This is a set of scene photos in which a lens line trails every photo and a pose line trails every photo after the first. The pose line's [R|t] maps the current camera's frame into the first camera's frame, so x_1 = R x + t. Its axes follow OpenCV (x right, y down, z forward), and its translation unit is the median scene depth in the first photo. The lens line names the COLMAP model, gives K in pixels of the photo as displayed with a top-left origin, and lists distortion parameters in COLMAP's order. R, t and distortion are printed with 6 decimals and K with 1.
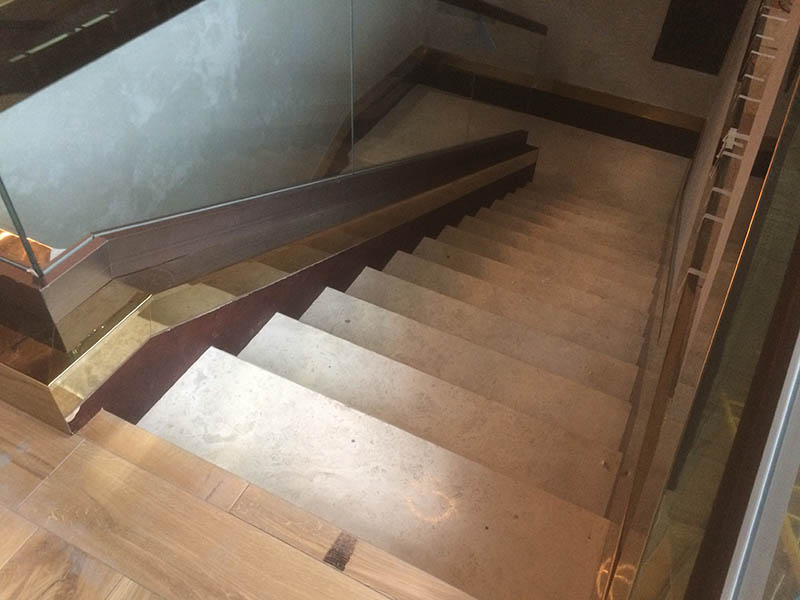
lens RADIAL K [[676.8, 0, 405.3], [0, 676.8, 301.2], [0, 0, 1]] dist [0.083099, -0.127540]
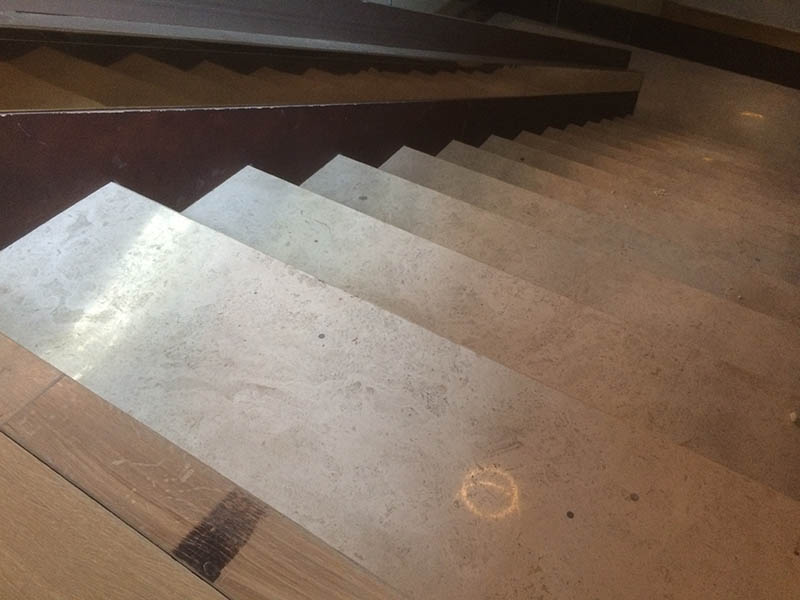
lens RADIAL K [[676.8, 0, 405.3], [0, 676.8, 301.2], [0, 0, 1]] dist [0.083099, -0.127540]
pose [[0.992952, 0.048037, -0.108342, 0.043993], [-0.047527, 0.998843, 0.007292, 0.164271], [0.108567, -0.002092, 0.994087, 0.455206]]
